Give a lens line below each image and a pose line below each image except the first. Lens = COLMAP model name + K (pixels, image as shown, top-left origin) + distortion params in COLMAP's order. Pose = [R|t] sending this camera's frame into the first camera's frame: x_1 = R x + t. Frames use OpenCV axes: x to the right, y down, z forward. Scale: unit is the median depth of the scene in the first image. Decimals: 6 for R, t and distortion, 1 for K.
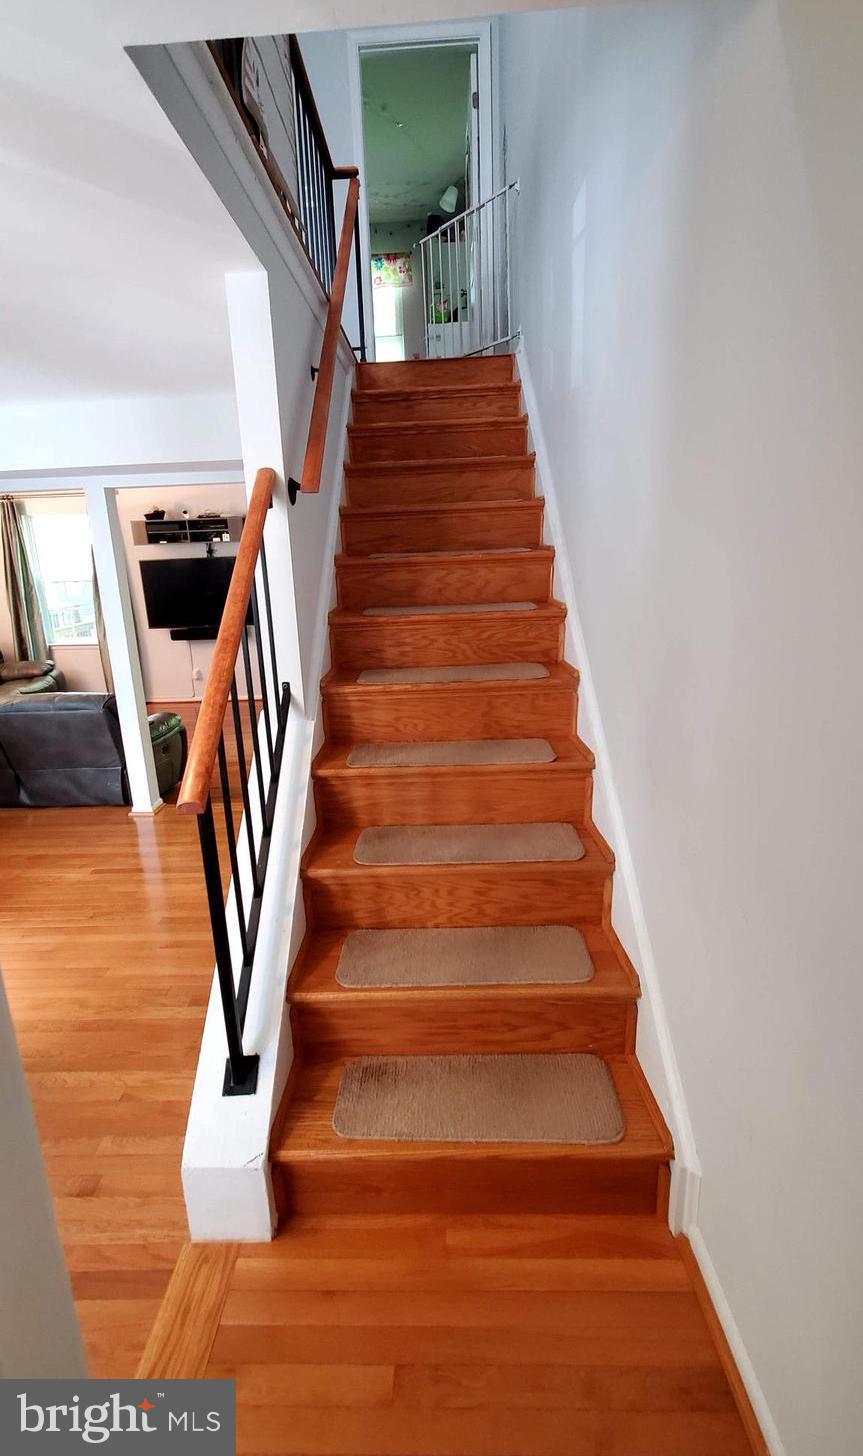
lens RADIAL K [[592.6, 0, 428.9], [0, 592.6, 679.4], [0, 0, 1]] dist [-0.002459, -0.000103]
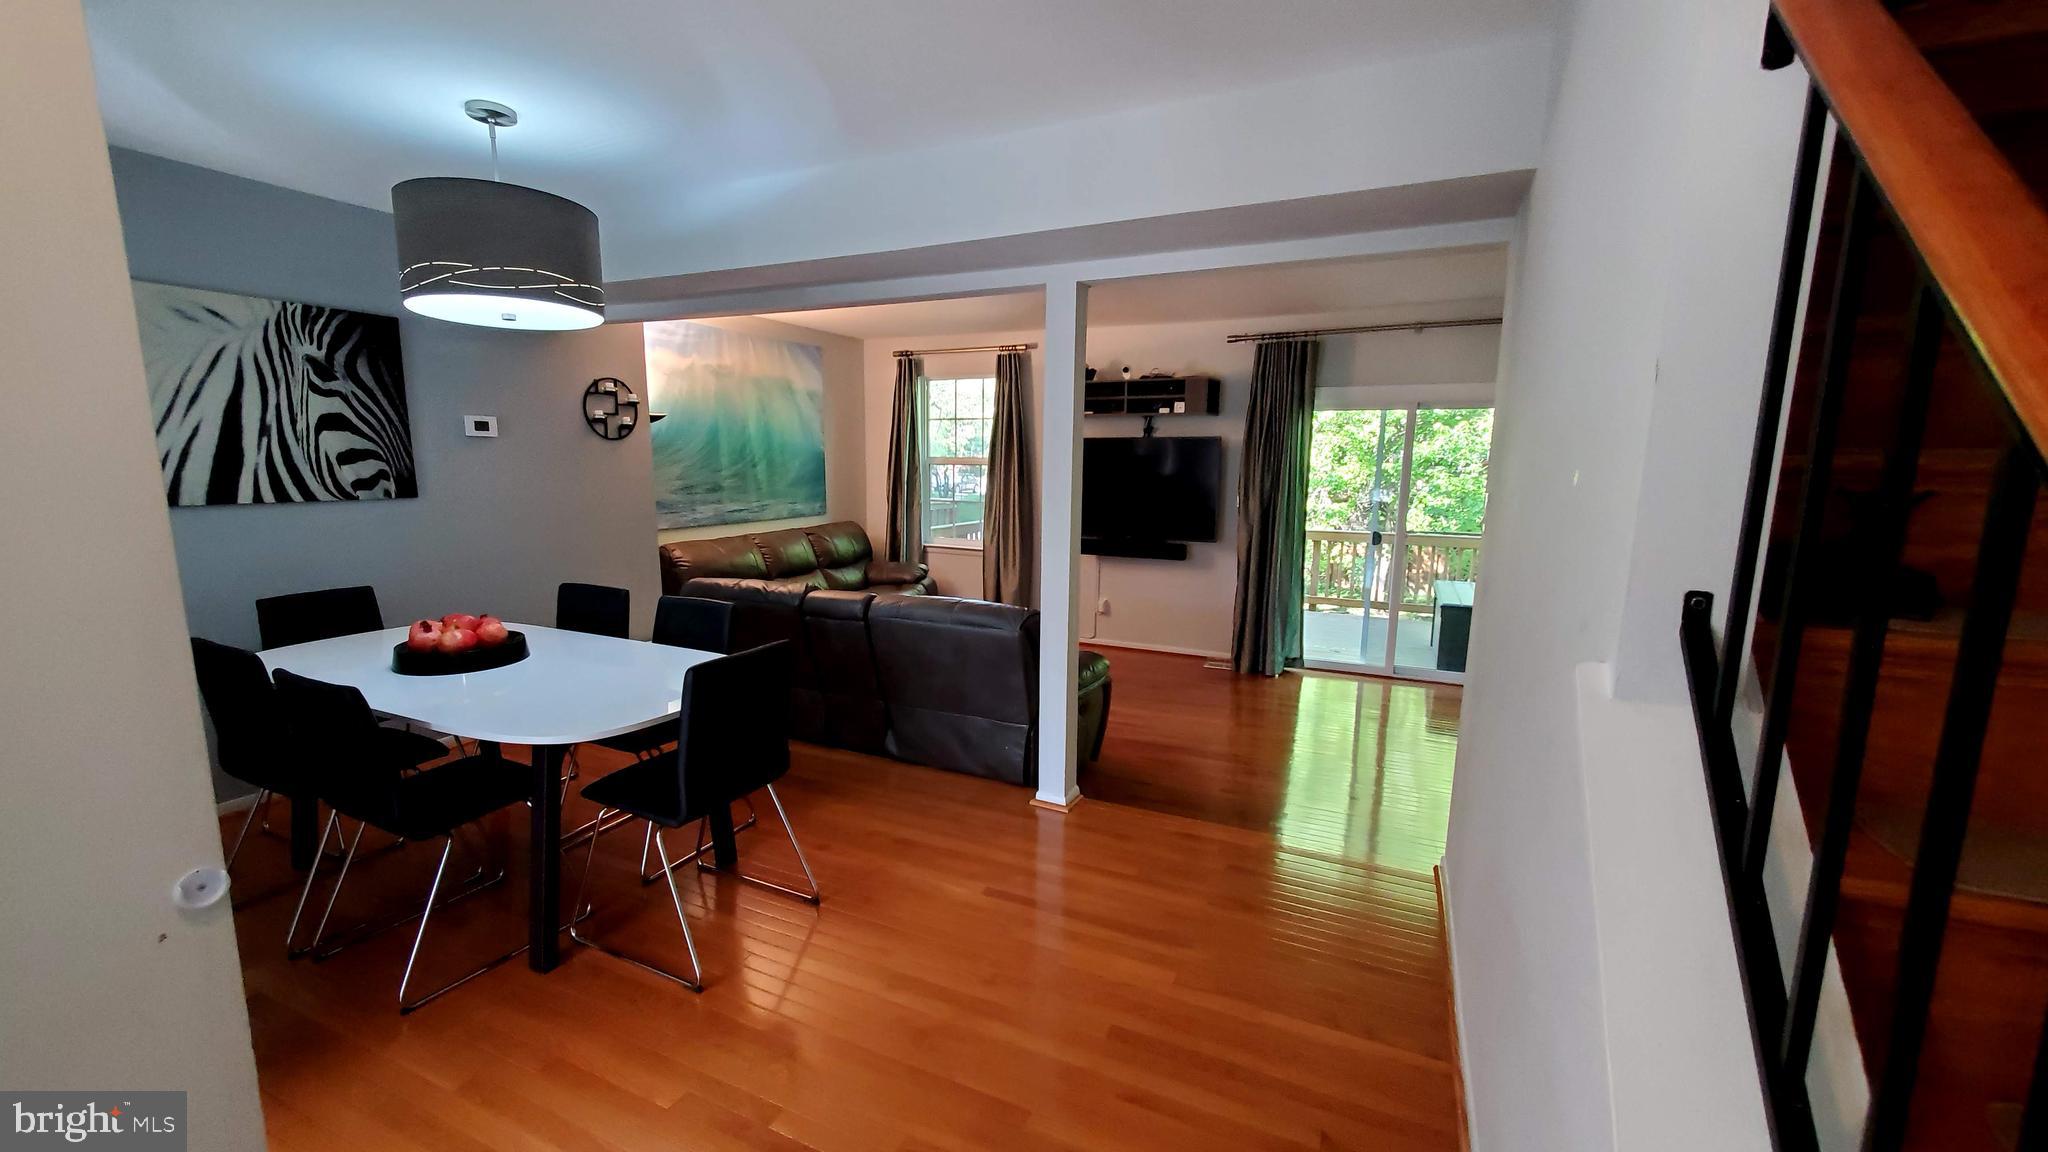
lens RADIAL K [[804.4, 0, 1017.4], [0, 804.4, 591.1], [0, 0, 1]] dist [0.008708, -0.000435]
pose [[0.908949, 0.111479, -0.401726, -0.193501], [-0.136939, 0.989957, -0.035126, 0.036490], [0.393775, 0.086939, 0.915086, 0.185804]]
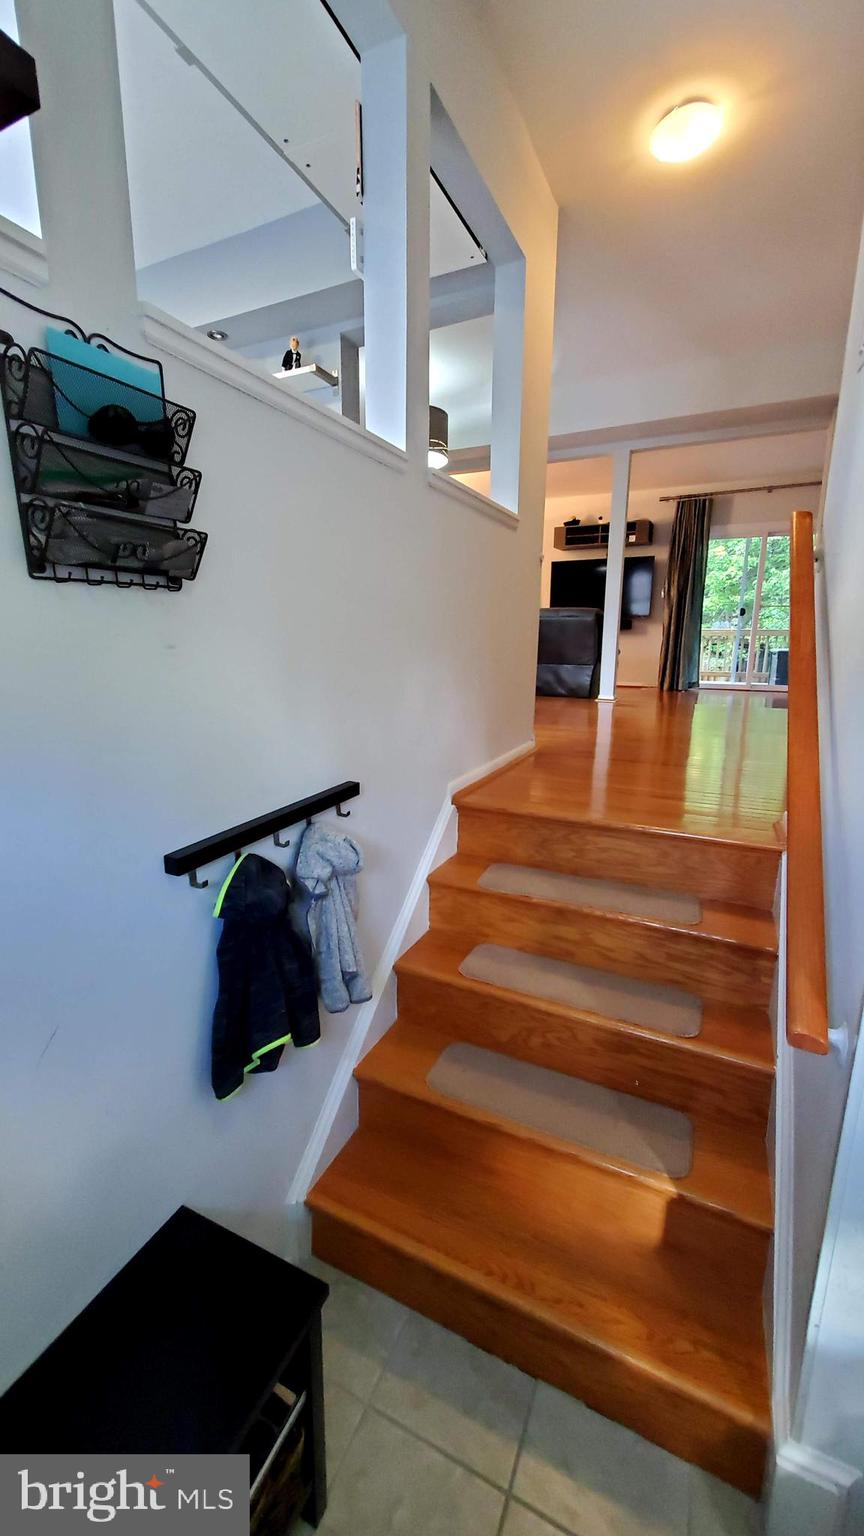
lens RADIAL K [[603.3, 0, 425.8], [0, 603.3, 764.9], [0, 0, 1]] dist [0.008708, -0.000435]
pose [[0.903541, 0.125839, -0.409607, -0.261502], [-0.130637, 0.991295, 0.016377, 0.390413], [0.408103, 0.038713, 0.912115, -0.408559]]
